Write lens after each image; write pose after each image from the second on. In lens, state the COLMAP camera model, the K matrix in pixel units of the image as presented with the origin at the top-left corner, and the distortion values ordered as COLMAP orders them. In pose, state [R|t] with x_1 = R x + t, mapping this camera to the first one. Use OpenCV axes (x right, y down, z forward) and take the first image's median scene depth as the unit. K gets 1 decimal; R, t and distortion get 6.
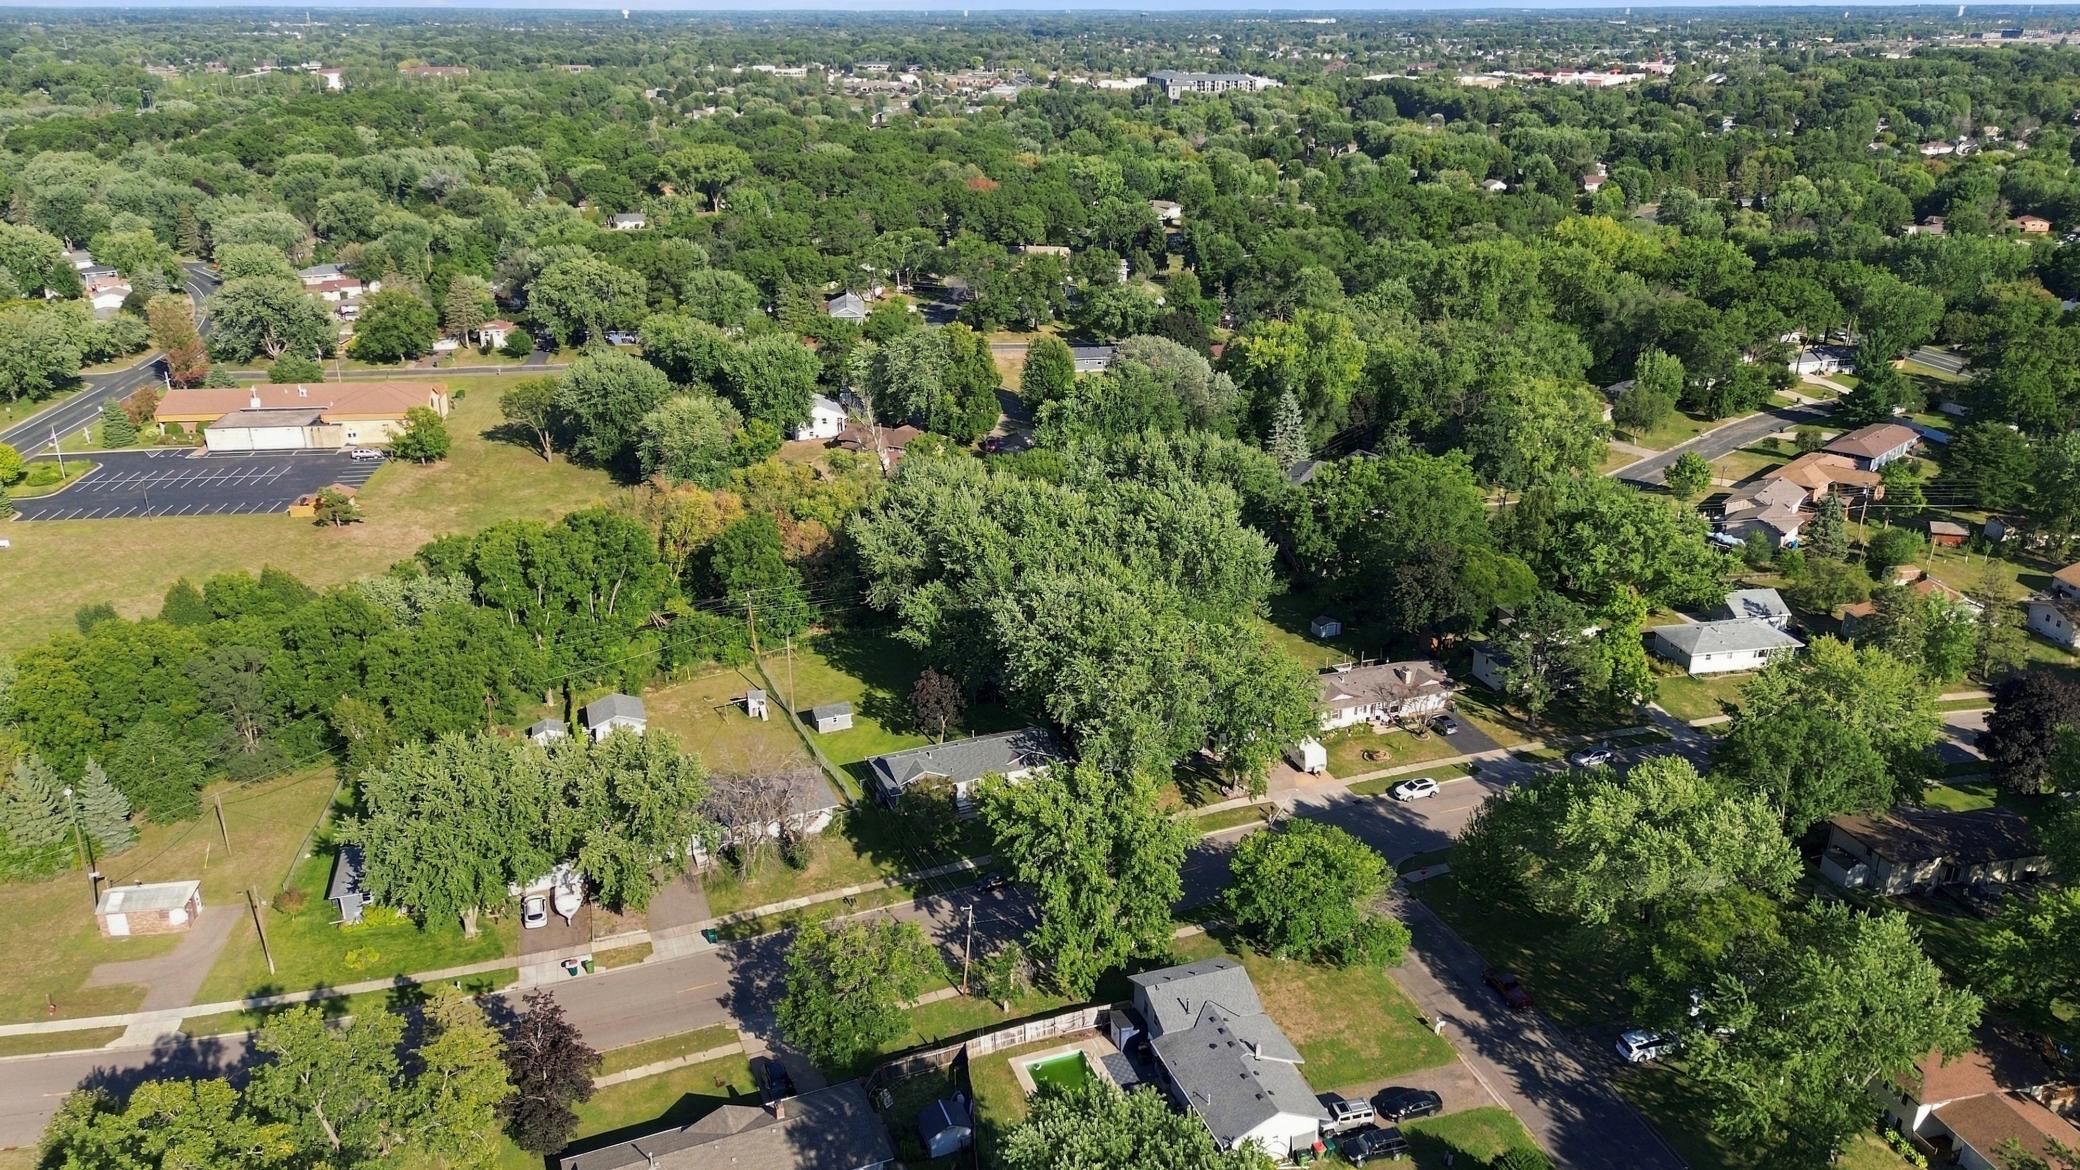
lens RADIAL K [[1526.6, 0, 1040.0], [0, 1526.6, 585.0], [0, 0, 1]] dist [0.027631, -0.004915]
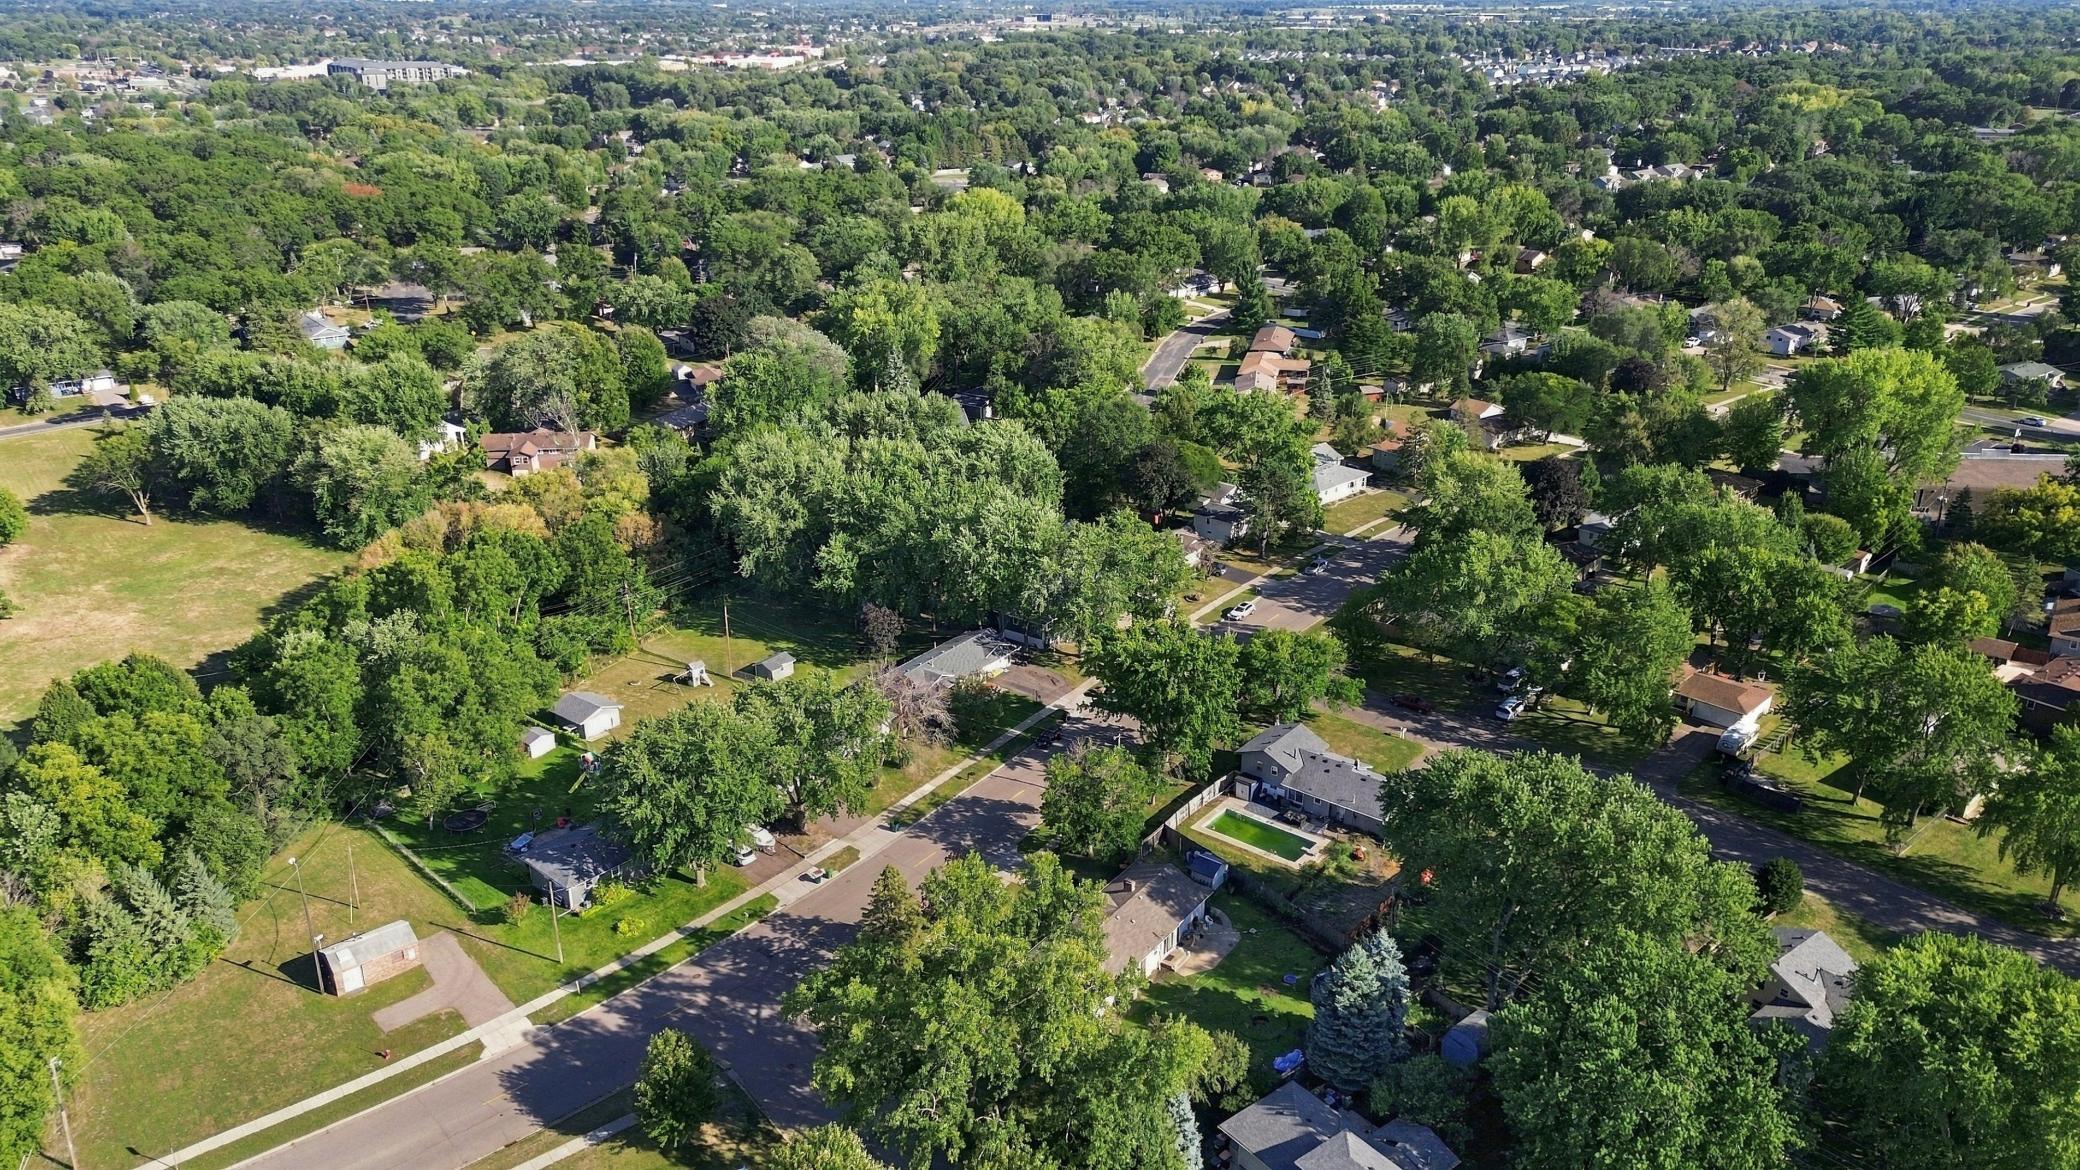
lens RADIAL K [[1495.2, 0, 1040.0], [0, 1495.2, 585.0], [0, 0, 1]] dist [0.002059, -0.005081]
pose [[0.842768, -0.194277, 0.501994, -0.540524], [0.182670, 0.980477, 0.072780, -0.020070], [-0.506333, 0.030362, 0.861803, -0.073314]]
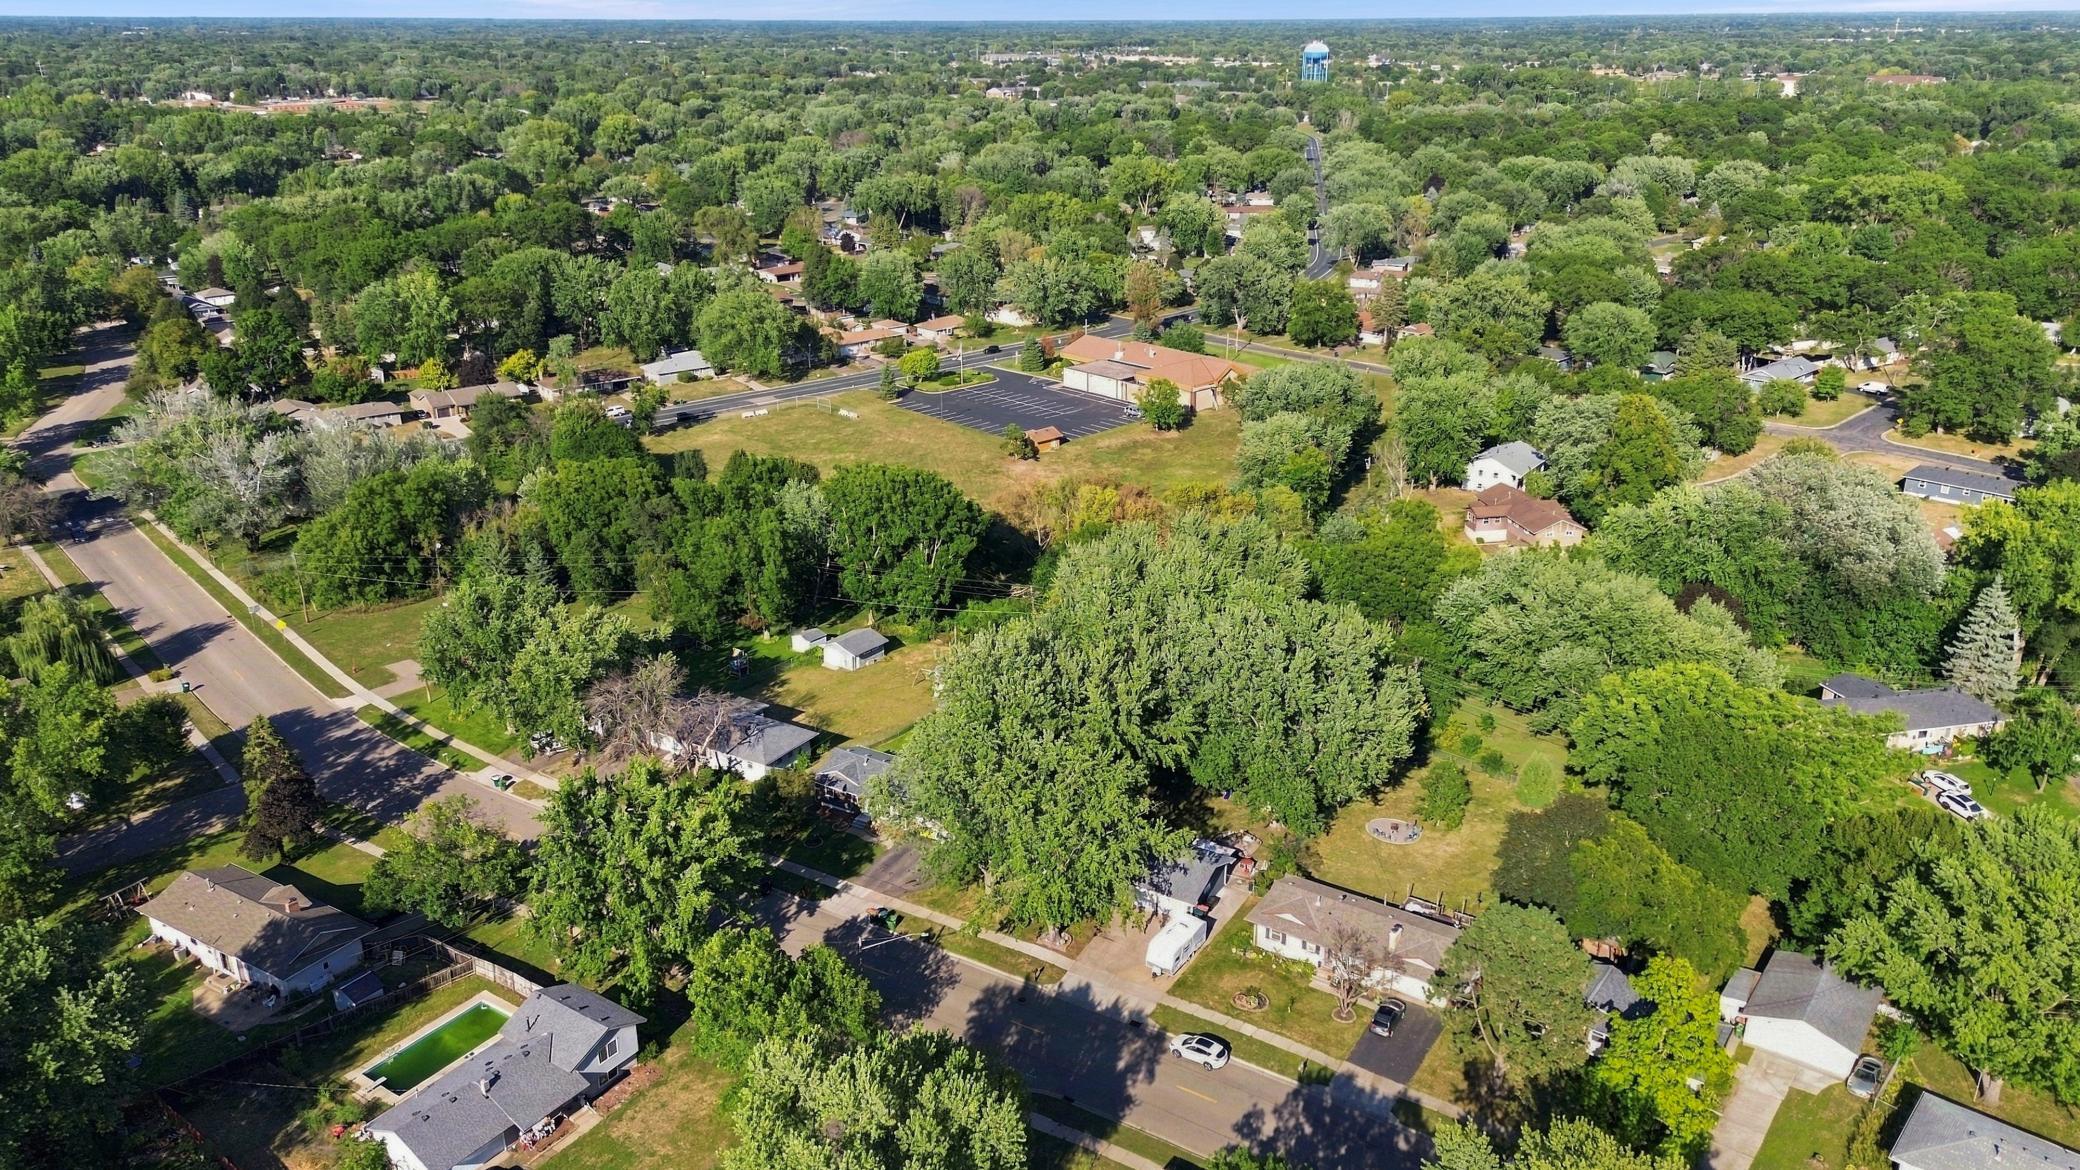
lens RADIAL K [[1541.9, 0, 1040.0], [0, 1541.9, 585.0], [0, 0, 1]] dist [0.060331, -0.002625]
pose [[0.568747, 0.277846, -0.774163, 0.660610], [-0.285994, 0.949291, 0.130591, -0.143039], [0.771191, 0.147133, 0.619368, 0.406075]]
